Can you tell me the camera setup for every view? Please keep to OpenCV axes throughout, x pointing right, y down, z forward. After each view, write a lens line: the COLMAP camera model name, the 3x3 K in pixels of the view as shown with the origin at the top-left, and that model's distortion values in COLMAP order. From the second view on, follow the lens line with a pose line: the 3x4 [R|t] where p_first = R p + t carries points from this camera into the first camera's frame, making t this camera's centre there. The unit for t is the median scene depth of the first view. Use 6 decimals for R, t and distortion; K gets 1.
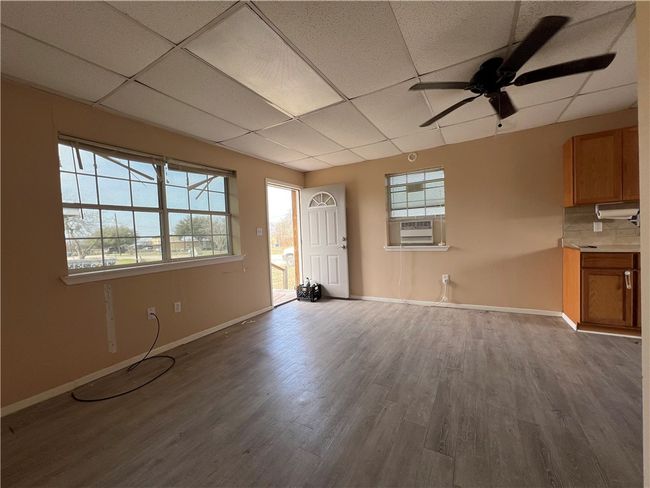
lens RADIAL K [[259.6, 0, 326.0], [0, 259.6, 244.5], [0, 0, 1]] dist [-0.000198, 0.000281]
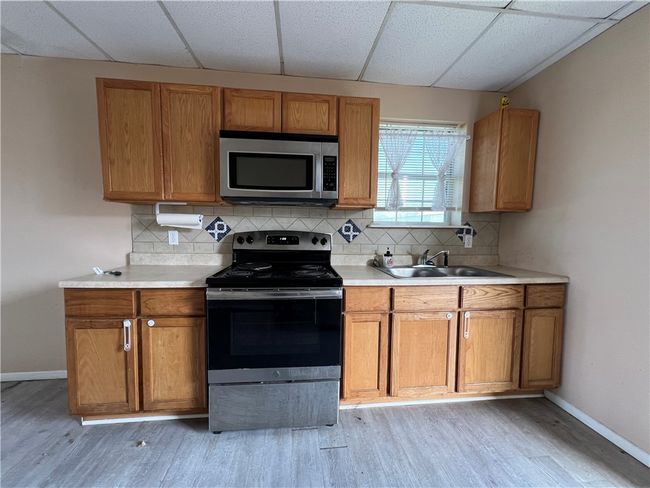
lens RADIAL K [[259.6, 0, 326.0], [0, 259.6, 244.5], [0, 0, 1]] dist [-0.000198, 0.000281]
pose [[0.798555, 0.016220, 0.601704, 0.761029], [-0.032221, 0.999356, 0.015822, -0.058638], [-0.601059, -0.032022, 0.798563, 0.180171]]
